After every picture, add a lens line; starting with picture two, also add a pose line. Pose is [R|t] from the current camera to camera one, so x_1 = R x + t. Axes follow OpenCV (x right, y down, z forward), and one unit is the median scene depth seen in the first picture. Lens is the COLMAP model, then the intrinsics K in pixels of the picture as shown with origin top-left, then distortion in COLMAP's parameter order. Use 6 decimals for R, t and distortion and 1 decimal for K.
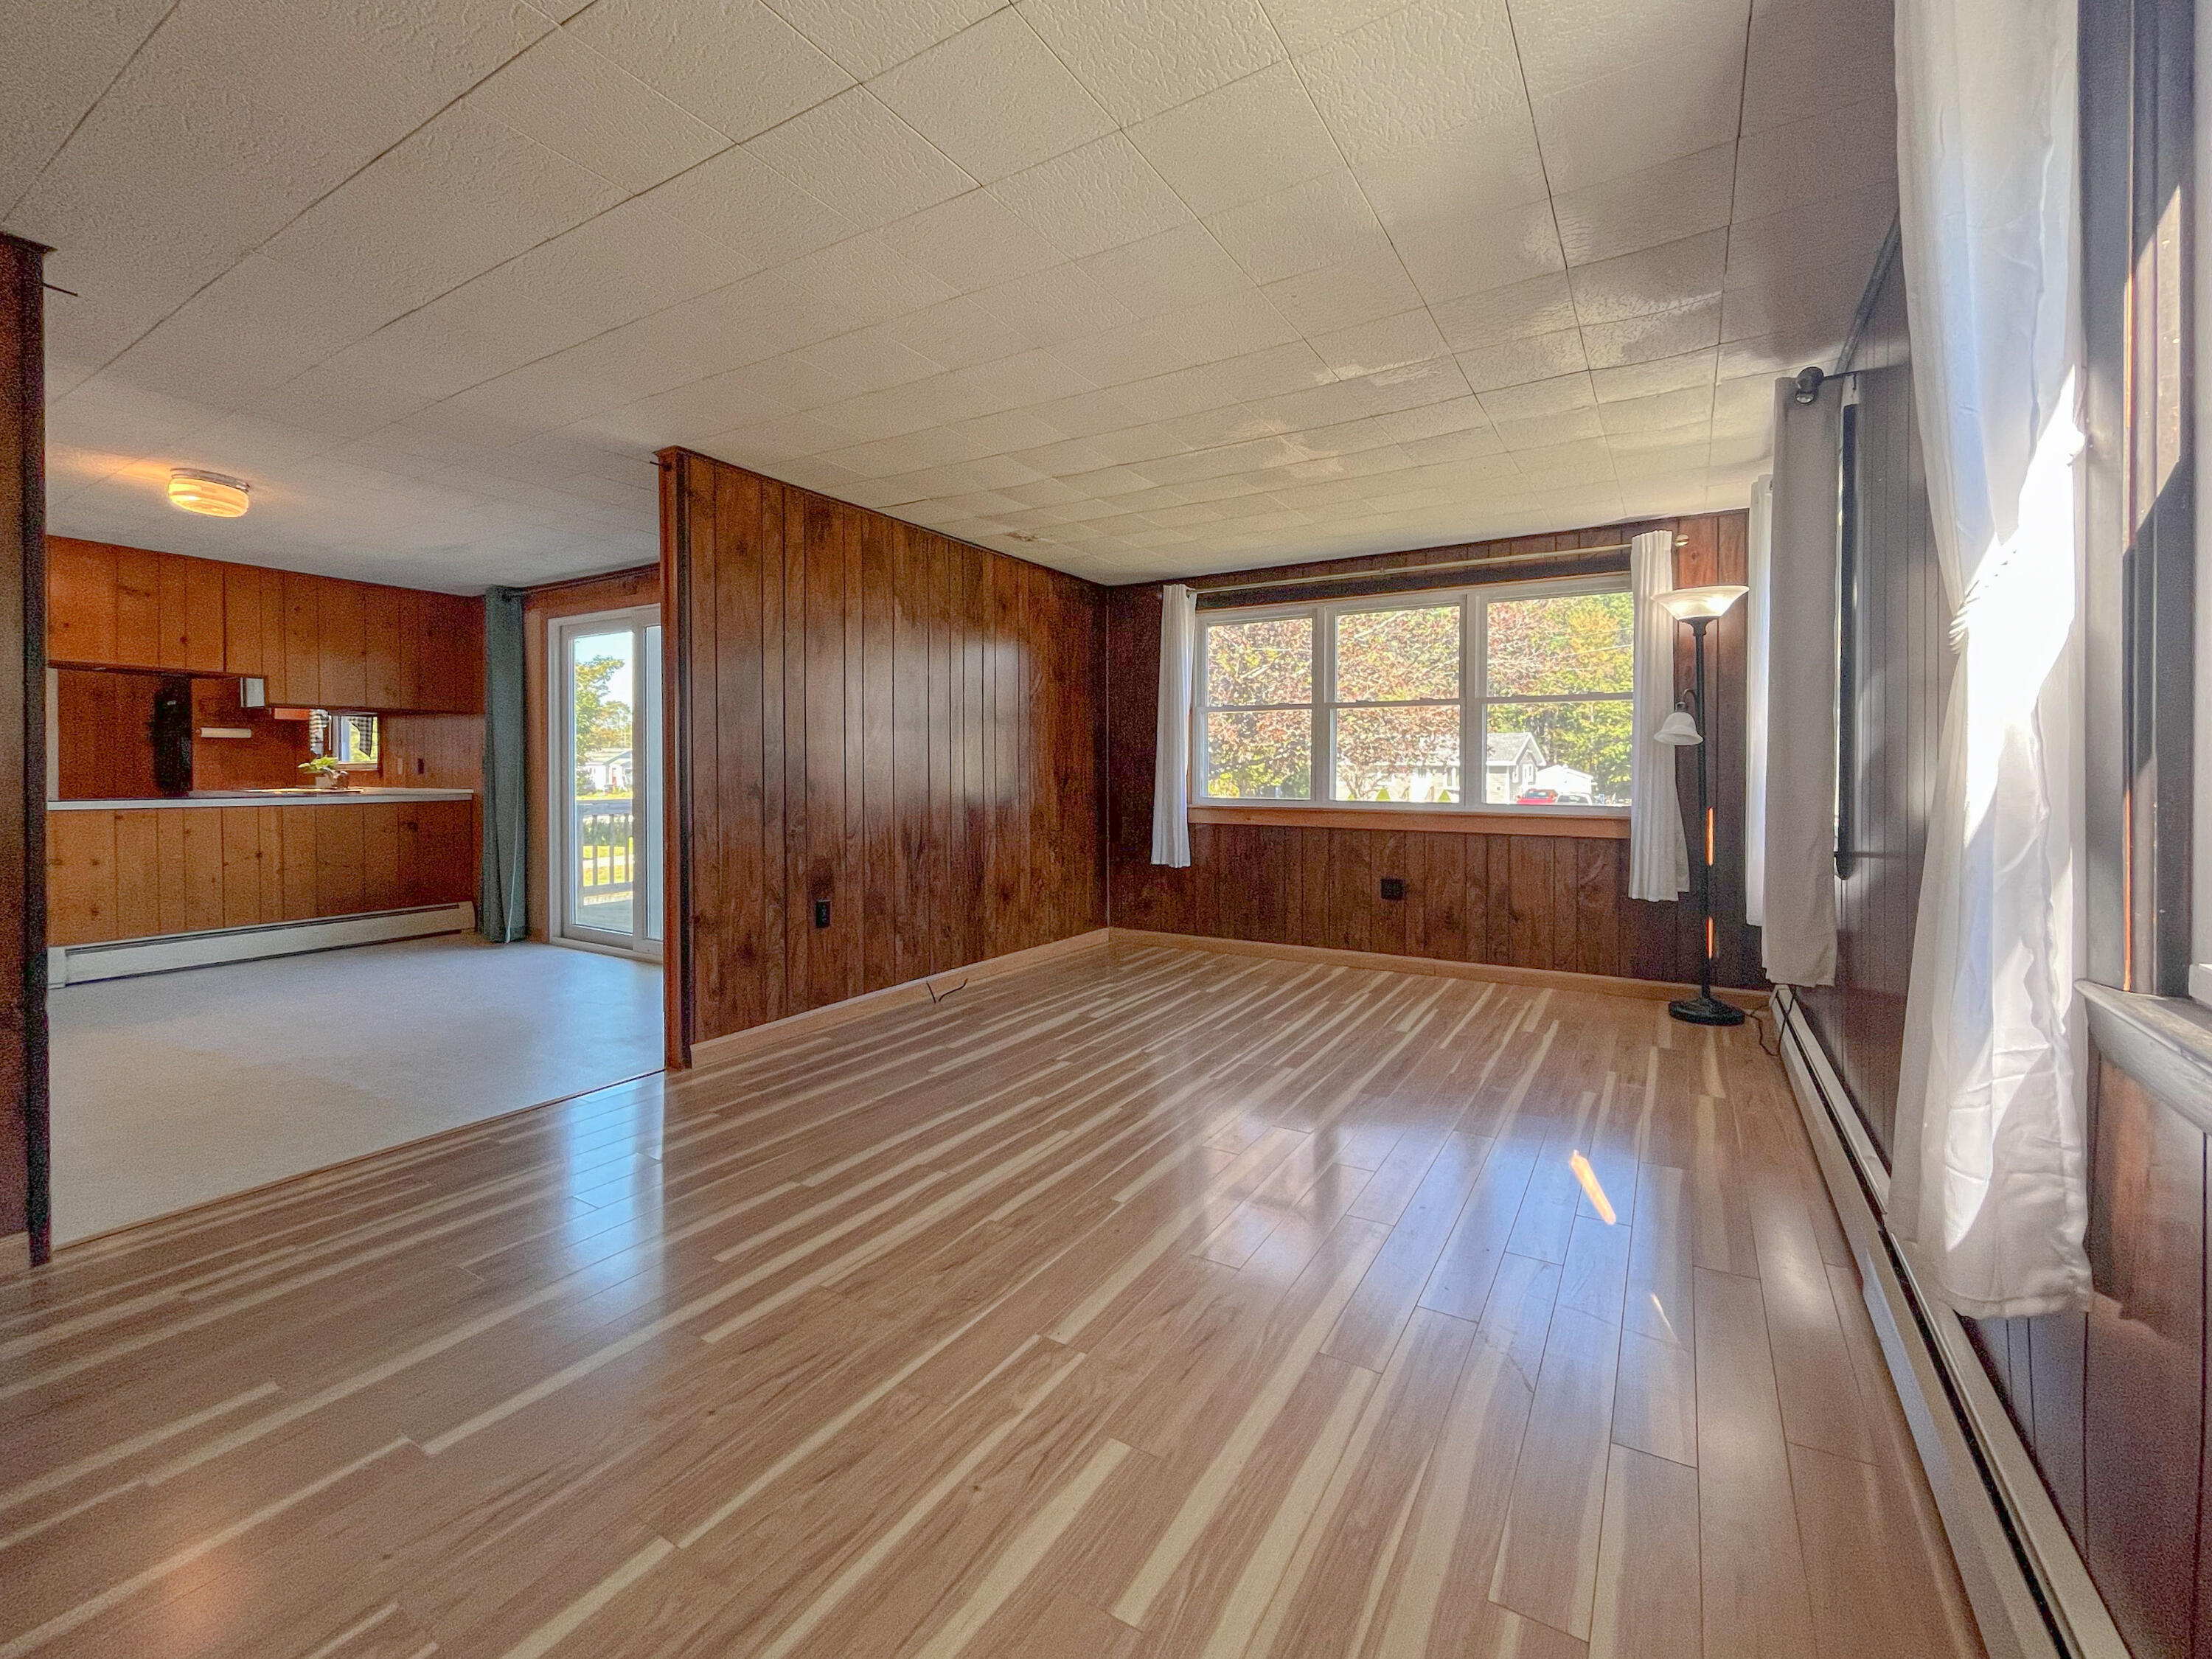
lens RADIAL K [[935.3, 0, 1115.2], [0, 935.3, 791.2], [0, 0, 1]] dist [-0.001370, 0.000140]
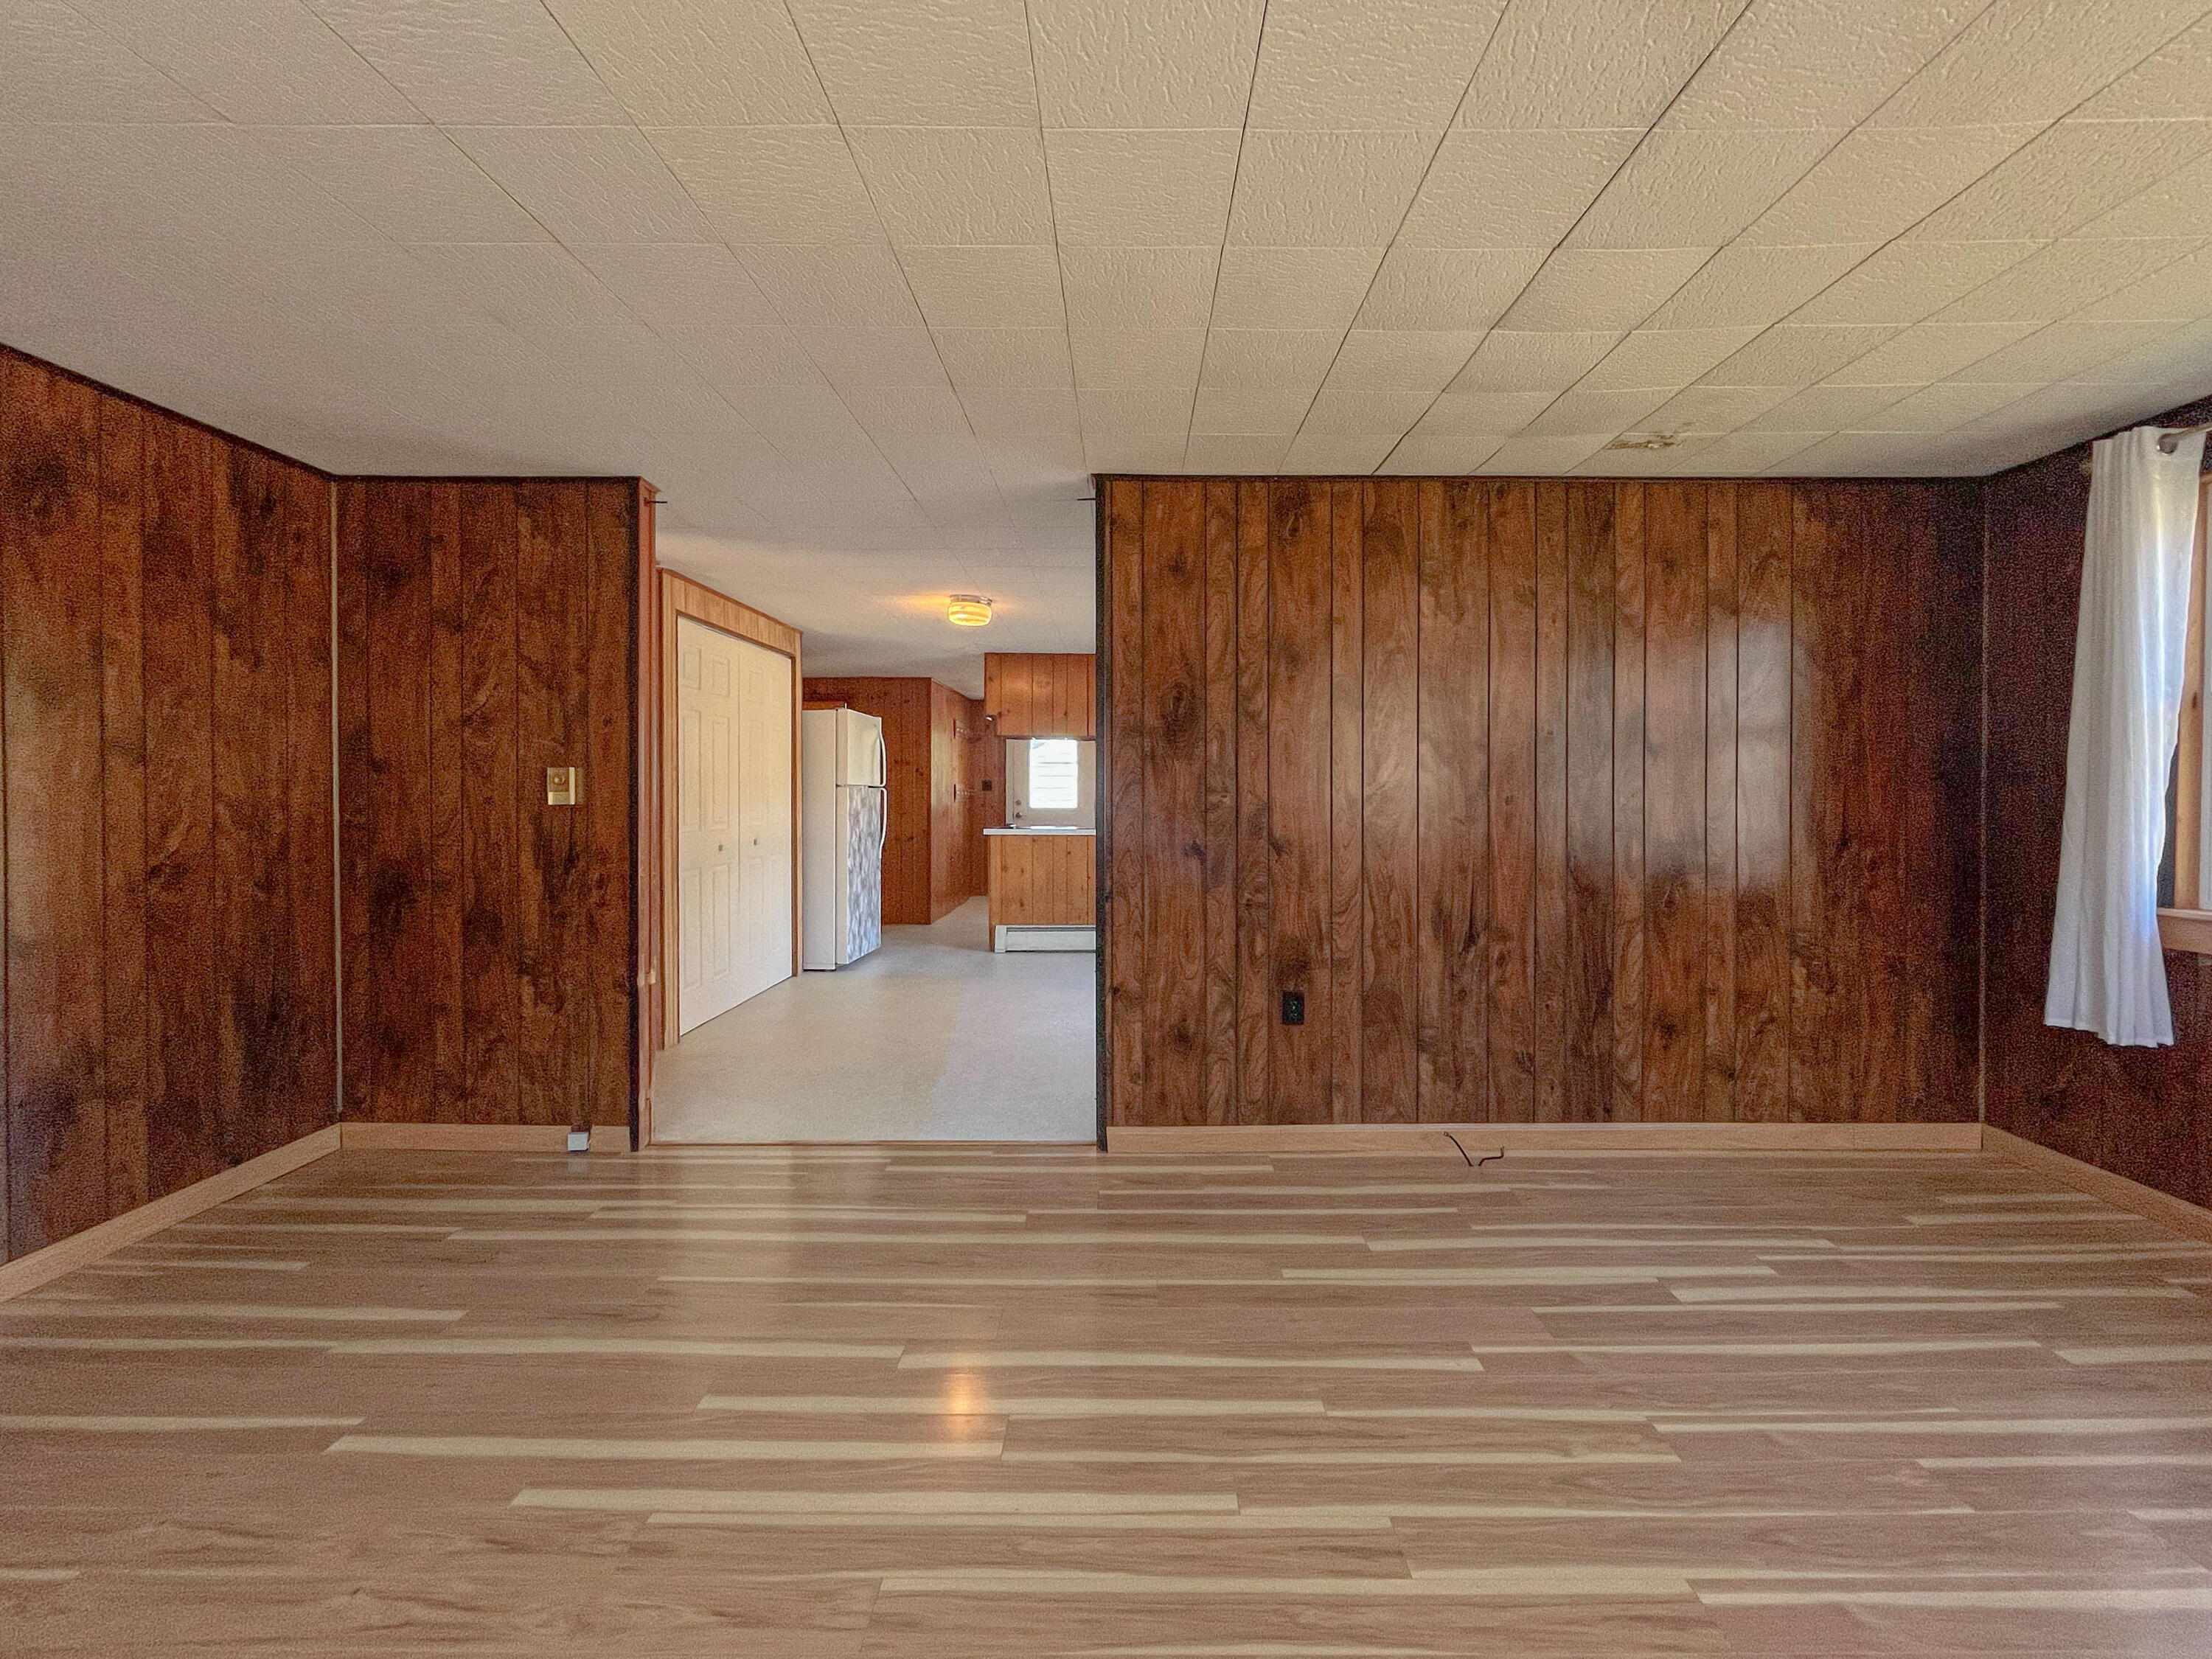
lens RADIAL K [[910.8, 0, 1112.3], [0, 910.8, 814.4], [0, 0, 1]] dist [-0.002241, 0.000043]
pose [[0.516899, 0.018172, -0.855854, 0.265747], [-0.020518, 0.999750, 0.008835, -0.035826], [0.855801, 0.012994, 0.517143, 0.472608]]
